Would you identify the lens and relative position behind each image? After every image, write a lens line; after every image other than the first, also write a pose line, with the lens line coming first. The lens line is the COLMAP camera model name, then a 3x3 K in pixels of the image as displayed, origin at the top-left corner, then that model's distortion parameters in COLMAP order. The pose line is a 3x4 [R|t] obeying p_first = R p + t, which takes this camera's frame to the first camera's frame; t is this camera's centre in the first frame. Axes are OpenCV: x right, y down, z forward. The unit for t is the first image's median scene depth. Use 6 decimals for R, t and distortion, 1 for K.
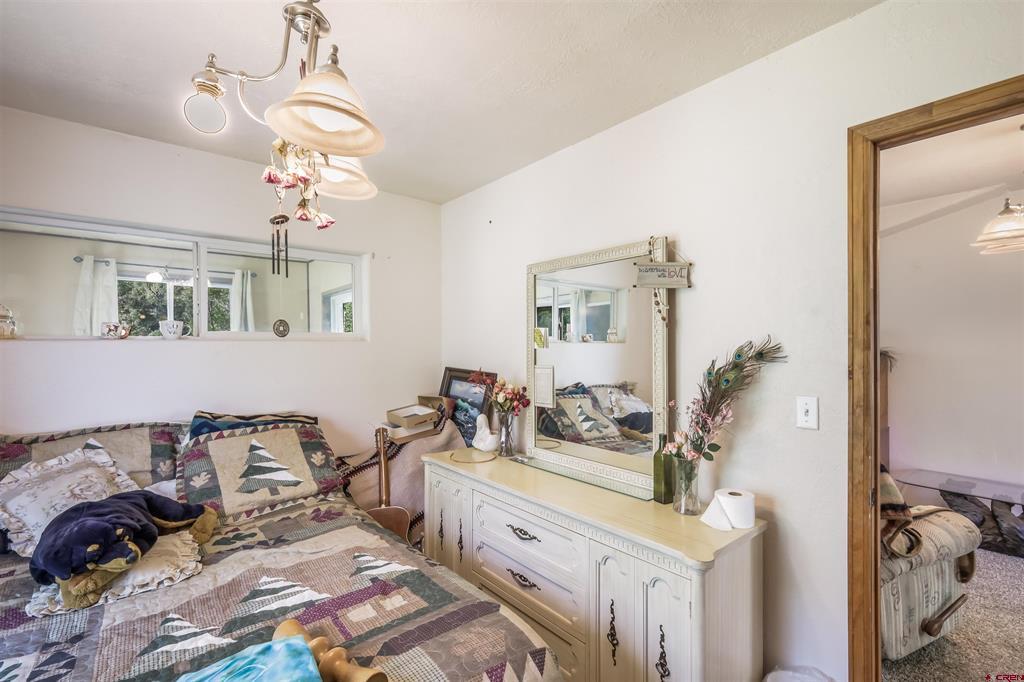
lens RADIAL K [[460.7, 0, 510.7], [0, 460.7, 345.3], [0, 0, 1]] dist [0.001893, -0.000521]
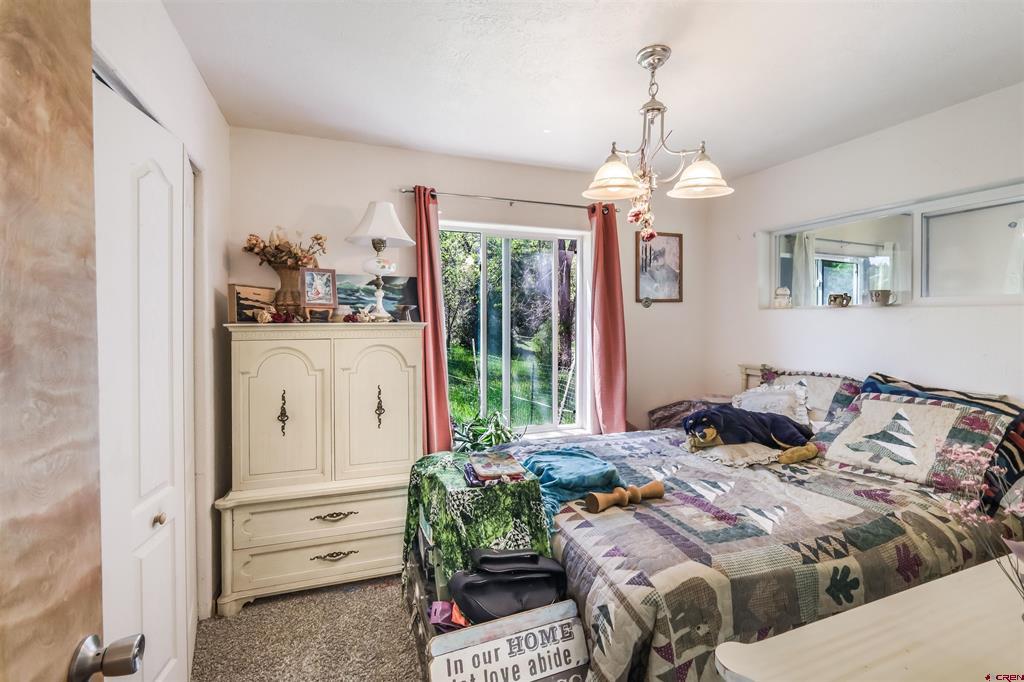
lens RADIAL K [[460.7, 0, 503.2], [0, 460.7, 319.1], [0, 0, 1]] dist [0.001893, -0.000521]
pose [[-0.345909, 0.011360, -0.938199, 0.733002], [0.003988, 0.999935, 0.010637, 0.001678], [0.938260, -0.000062, -0.345932, 0.624172]]
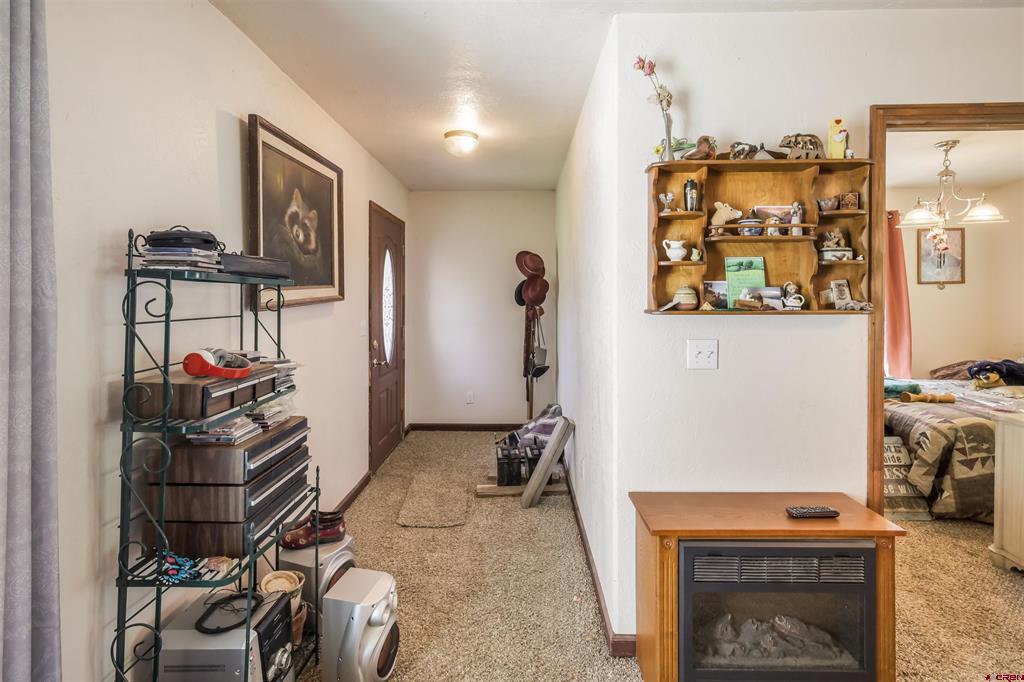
lens RADIAL K [[460.7, 0, 510.1], [0, 460.7, 295.2], [0, 0, 1]] dist [0.001893, -0.000521]
pose [[-0.682363, 0.005460, -0.730993, 1.940586], [0.005716, 0.999981, 0.002133, -0.004809], [0.730992, -0.002723, -0.682381, 0.570742]]
